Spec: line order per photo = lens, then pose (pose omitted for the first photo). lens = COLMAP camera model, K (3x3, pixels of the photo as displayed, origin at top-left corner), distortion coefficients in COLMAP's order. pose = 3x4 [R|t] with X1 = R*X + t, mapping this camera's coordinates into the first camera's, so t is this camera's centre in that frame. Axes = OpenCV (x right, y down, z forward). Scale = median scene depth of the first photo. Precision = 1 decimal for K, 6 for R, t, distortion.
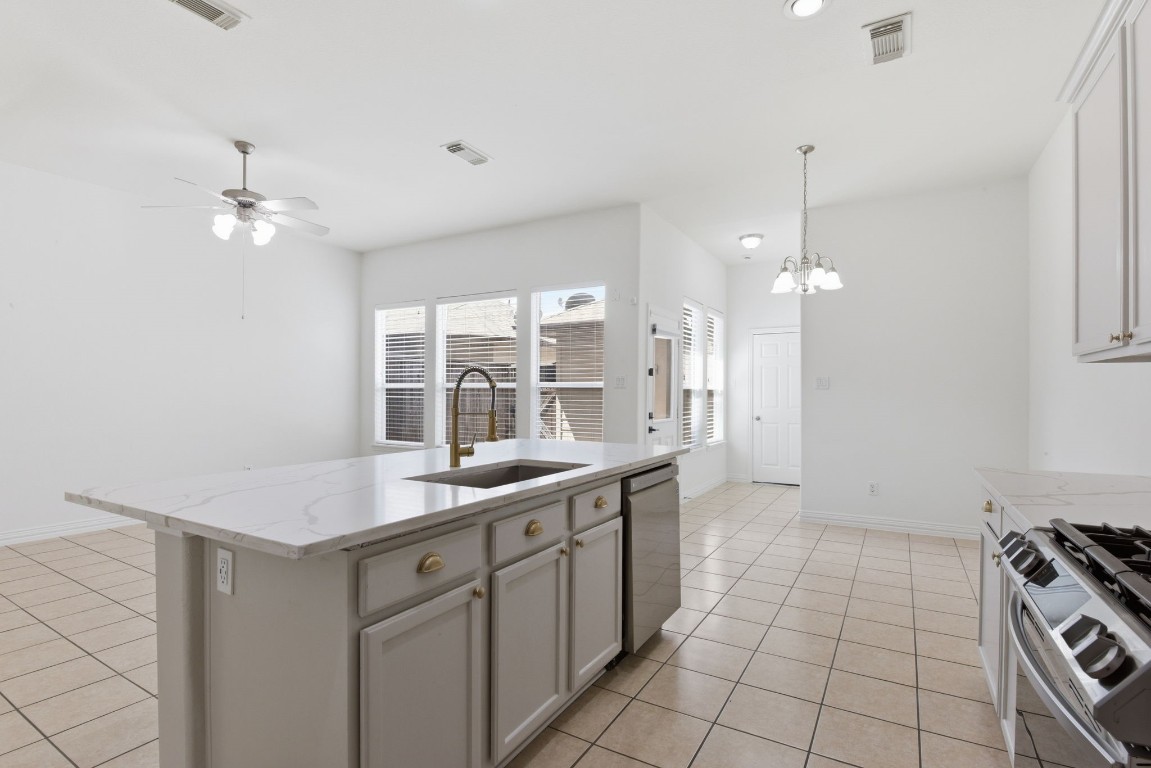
lens RADIAL K [[549.9, 0, 576.0], [0, 549.9, 406.4], [0, 0, 1]] dist [0.032109, 0.000130]
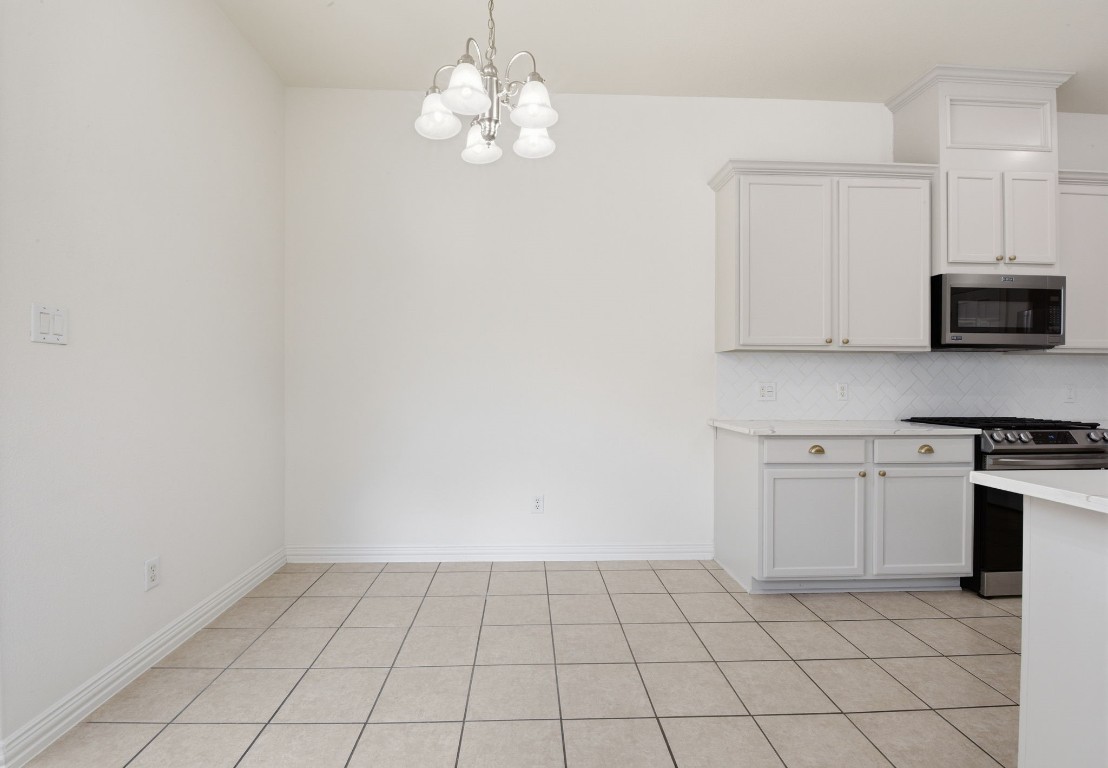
lens RADIAL K [[497.4, 0, 539.1], [0, 497.4, 379.4], [0, 0, 1]] dist [-0.000397, -0.012076]
pose [[-0.546637, -0.003375, 0.837363, 0.019838], [0.014020, 0.999815, 0.013182, -0.007034], [-0.837252, 0.018946, -0.546488, 0.680841]]
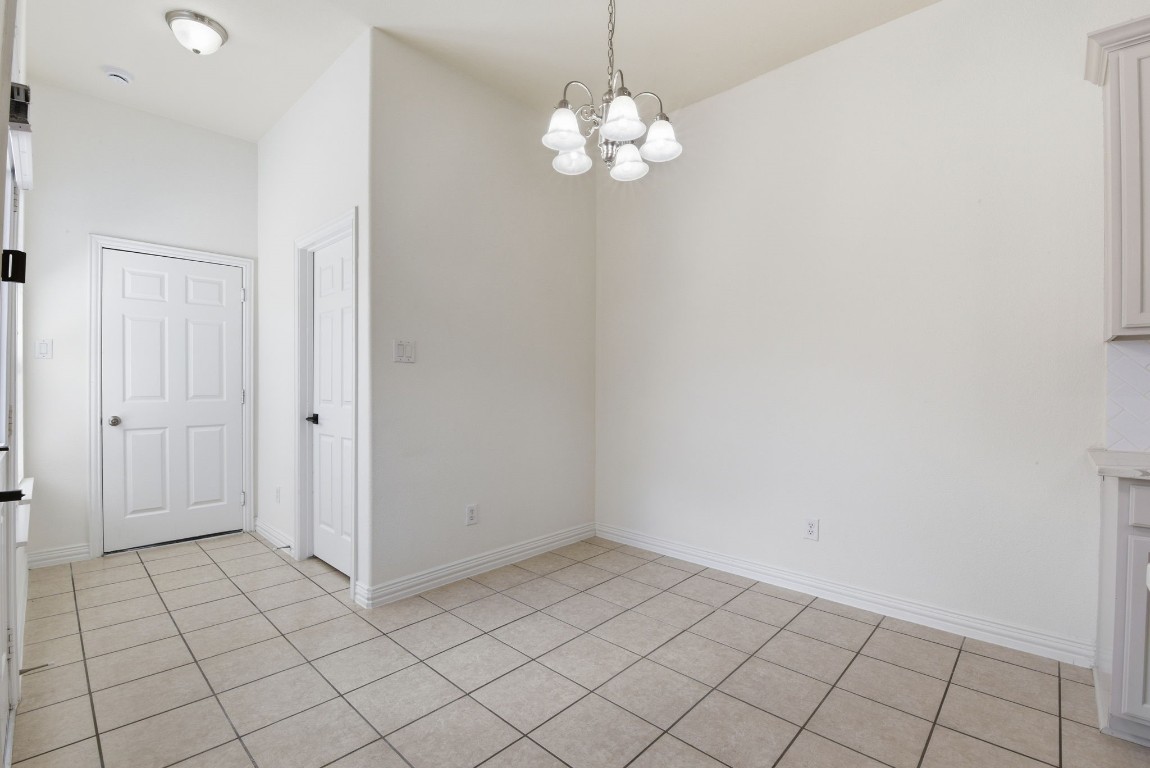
lens RADIAL K [[506.4, 0, 582.7], [0, 506.4, 385.0], [0, 0, 1]] dist [-0.001159, -0.009549]
pose [[0.194871, -0.001475, 0.980828, -0.026487], [0.015790, 0.999874, -0.001634, -0.003229], [-0.980702, 0.015806, 0.194870, 0.534076]]
